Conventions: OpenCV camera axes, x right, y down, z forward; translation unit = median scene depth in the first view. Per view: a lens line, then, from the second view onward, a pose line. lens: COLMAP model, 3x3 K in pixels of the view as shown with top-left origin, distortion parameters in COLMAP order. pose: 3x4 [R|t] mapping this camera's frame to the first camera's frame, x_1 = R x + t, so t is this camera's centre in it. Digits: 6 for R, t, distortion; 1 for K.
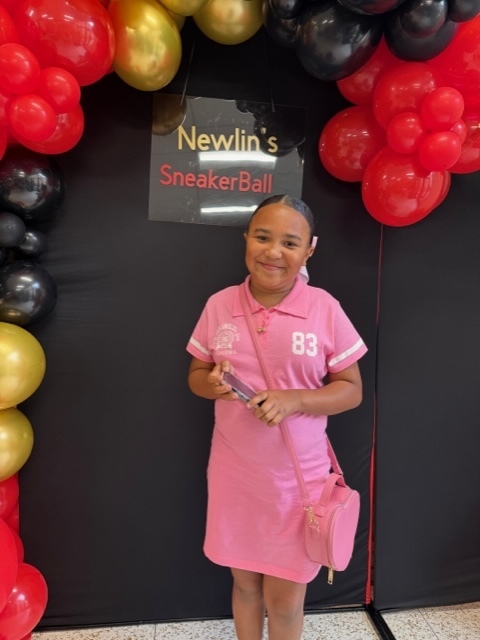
lens RADIAL K [[439.3, 0, 230.3], [0, 439.3, 296.3], [0, 0, 1]] dist [-0.017071, 0.004835]
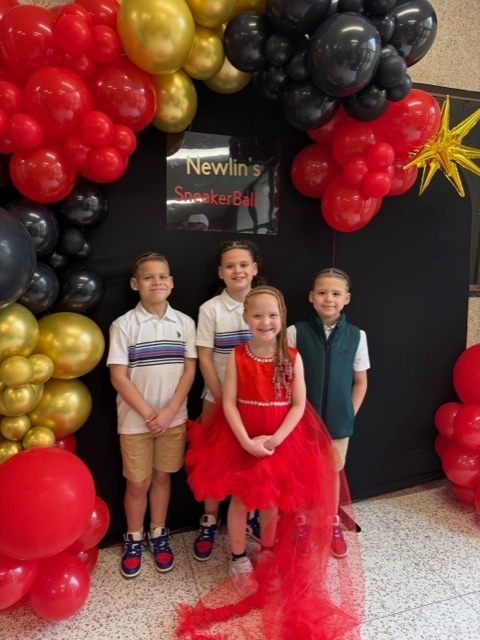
lens RADIAL K [[439.3, 0, 223.2], [0, 439.3, 307.1], [0, 0, 1]] dist [-0.017071, 0.004835]
pose [[0.985406, -0.044604, 0.164274, -0.285406], [0.033815, 0.997119, 0.067900, -0.028960], [-0.166829, -0.061354, 0.984075, -0.379148]]
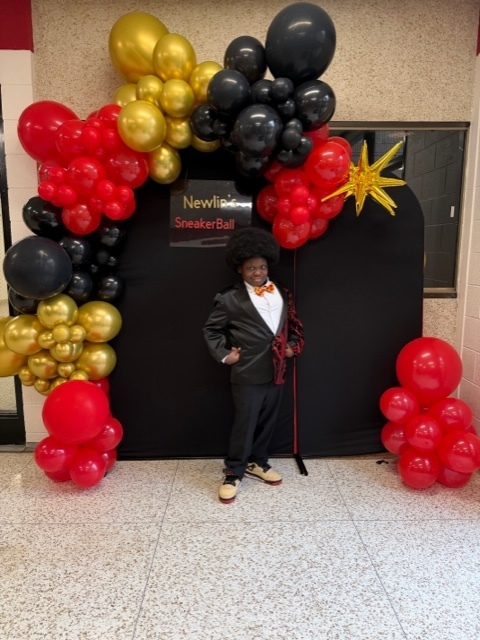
lens RADIAL K [[439.3, 0, 226.2], [0, 439.3, 311.0], [0, 0, 1]] dist [-0.017071, 0.004835]
pose [[0.992269, -0.016359, -0.123021, 0.333234], [0.024509, 0.997582, 0.065027, -0.014922], [0.121660, -0.067540, 0.990271, -1.020125]]
